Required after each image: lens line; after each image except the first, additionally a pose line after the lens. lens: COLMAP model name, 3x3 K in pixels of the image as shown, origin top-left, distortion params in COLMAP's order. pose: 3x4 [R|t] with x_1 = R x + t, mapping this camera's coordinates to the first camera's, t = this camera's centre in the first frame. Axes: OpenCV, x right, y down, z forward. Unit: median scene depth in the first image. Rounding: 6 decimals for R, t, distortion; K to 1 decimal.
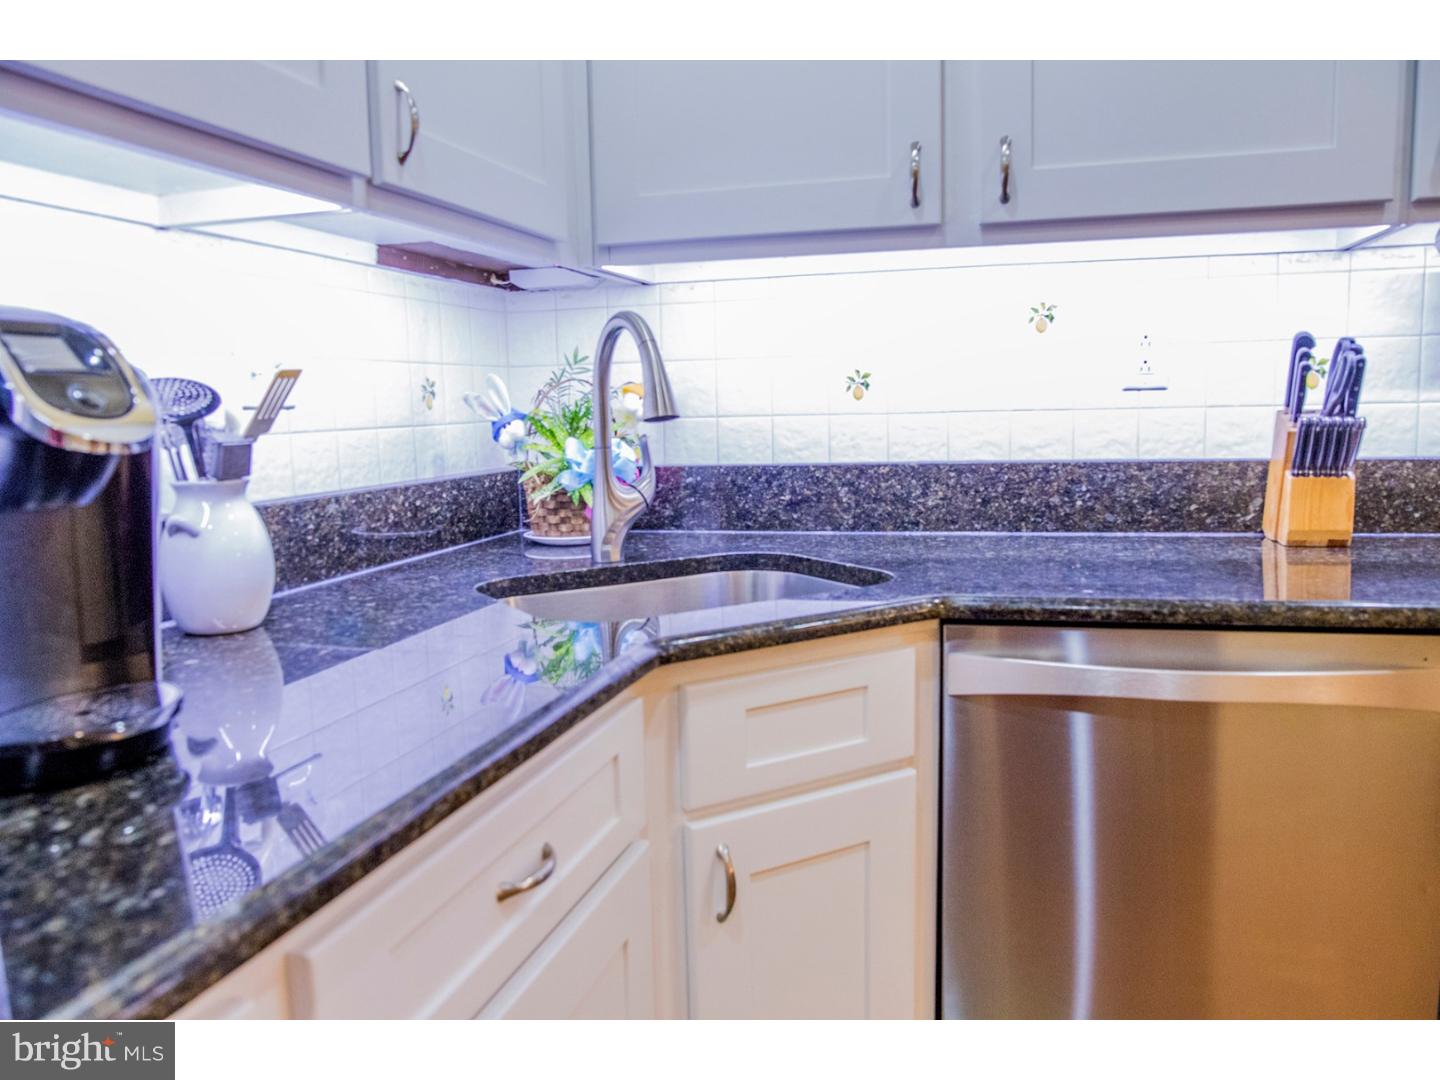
lens RADIAL K [[1059.8, 0, 725.2], [0, 1059.8, 543.0], [0, 0, 1]] dist [-0.076673, 0.047365]
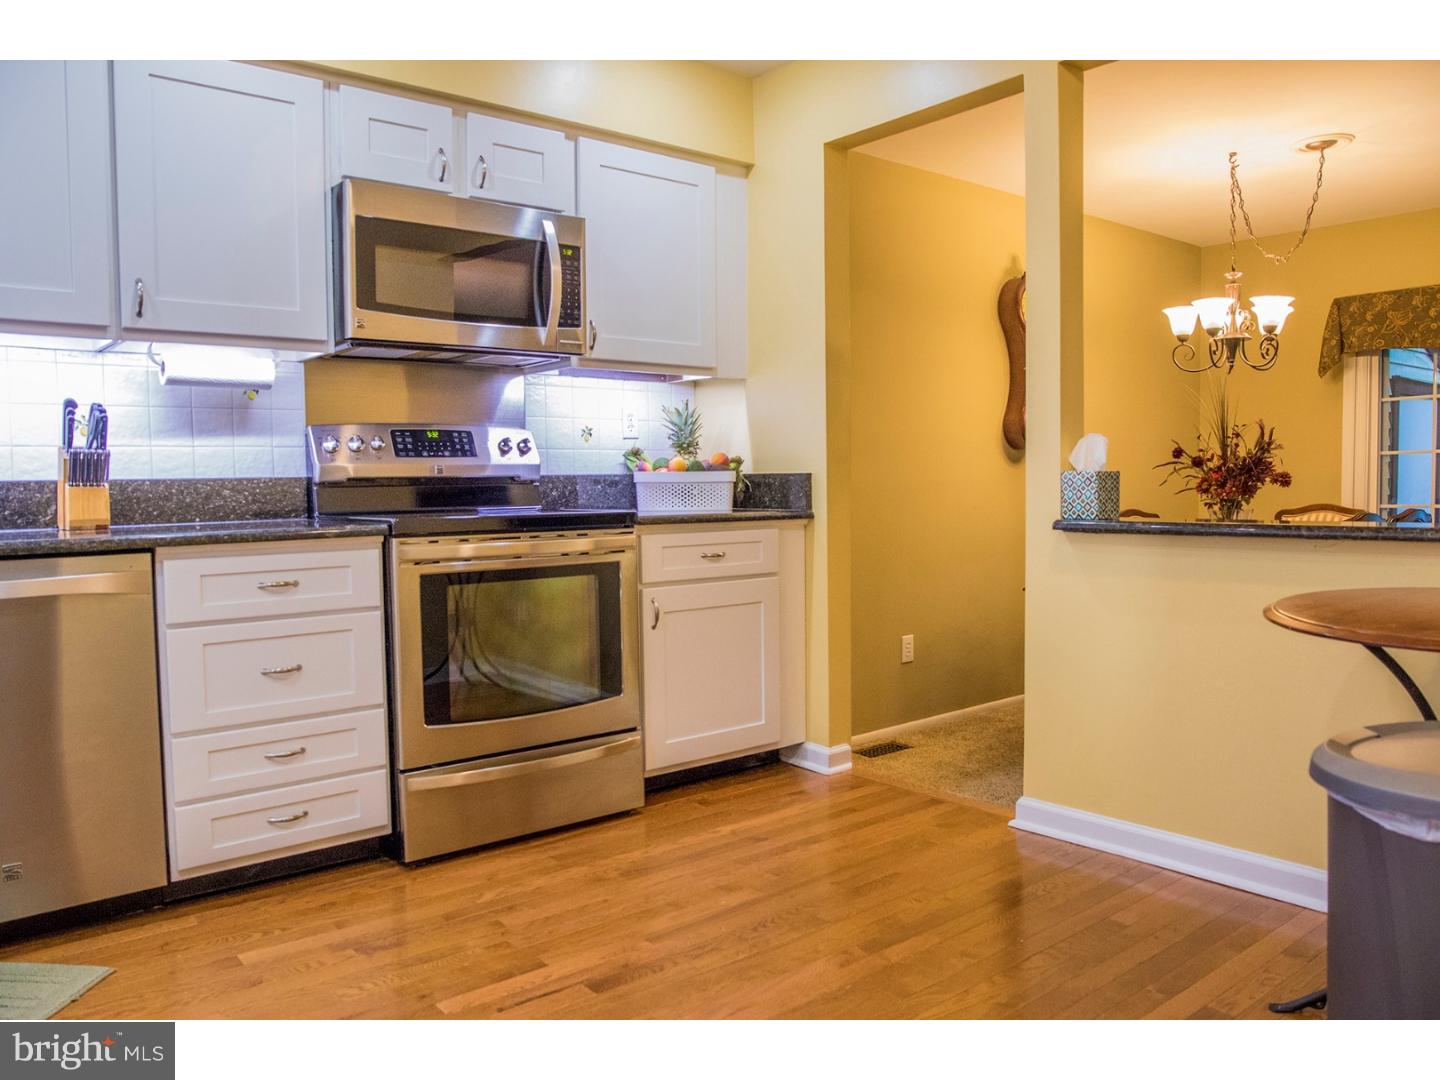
lens RADIAL K [[1059.8, 0, 716.6], [0, 1059.8, 544.7], [0, 0, 1]] dist [-0.076673, 0.047365]
pose [[0.564534, -0.029774, 0.824873, -0.207056], [0.105337, 0.993777, -0.036221, 0.181294], [-0.818661, 0.107338, 0.564157, -0.689169]]
